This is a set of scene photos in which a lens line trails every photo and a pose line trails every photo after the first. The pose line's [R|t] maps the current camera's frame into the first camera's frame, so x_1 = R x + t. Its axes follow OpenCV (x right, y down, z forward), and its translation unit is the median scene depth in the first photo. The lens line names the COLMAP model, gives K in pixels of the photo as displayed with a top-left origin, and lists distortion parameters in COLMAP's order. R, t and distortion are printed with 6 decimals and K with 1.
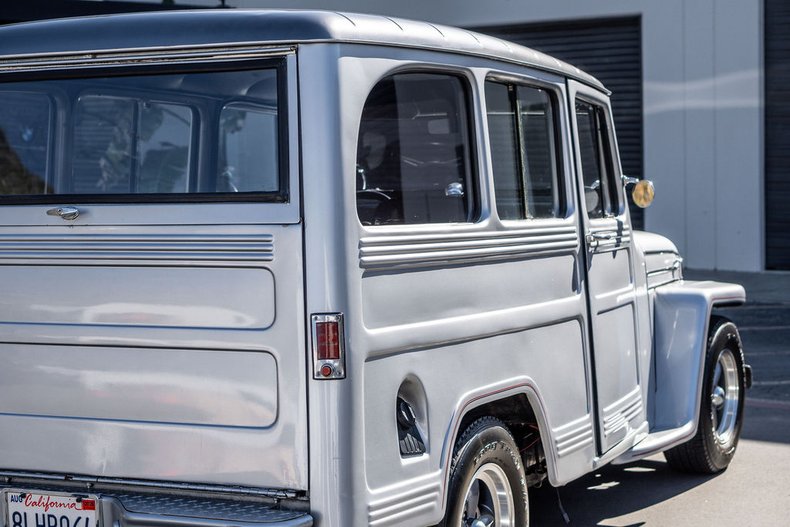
lens RADIAL K [[1678.3, 0, 391.3], [0, 1678.3, 249.6], [0, 0, 1]] dist [0.072478, -0.068959]
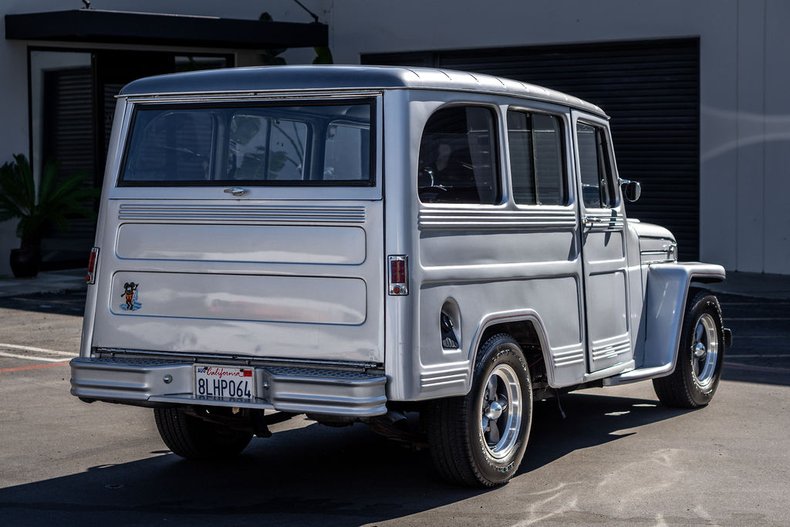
lens RADIAL K [[1819.3, 0, 365.9], [0, 1819.3, 212.7], [0, 0, 1]] dist [0.046683, 0.026355]
pose [[0.997784, 0.019615, -0.063579, 0.037421], [-0.021435, 0.999376, -0.028070, 0.041627], [0.062989, 0.029370, 0.997582, -0.677232]]
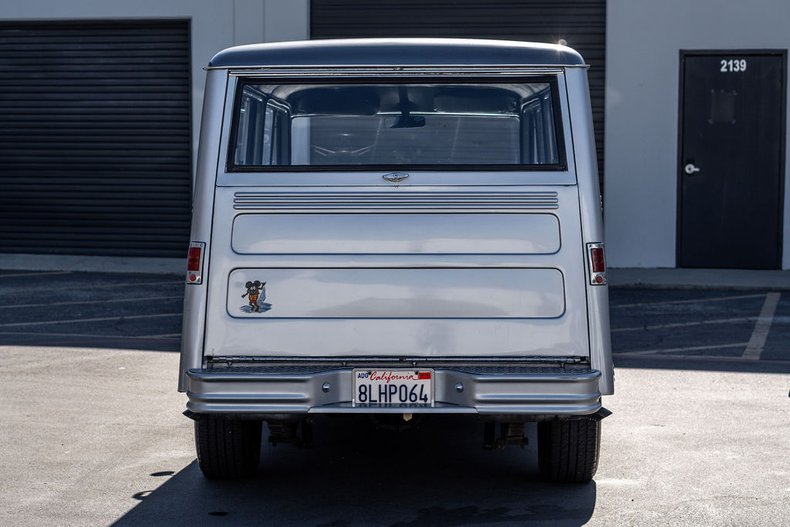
lens RADIAL K [[1876.1, 0, 364.1], [0, 1876.1, 266.3], [0, 0, 1]] dist [0.106600, -0.163428]
pose [[0.915250, -0.004444, 0.402861, -0.823255], [0.004052, 0.999990, 0.001824, 0.049208], [-0.402865, -0.000037, 0.915259, -0.441930]]
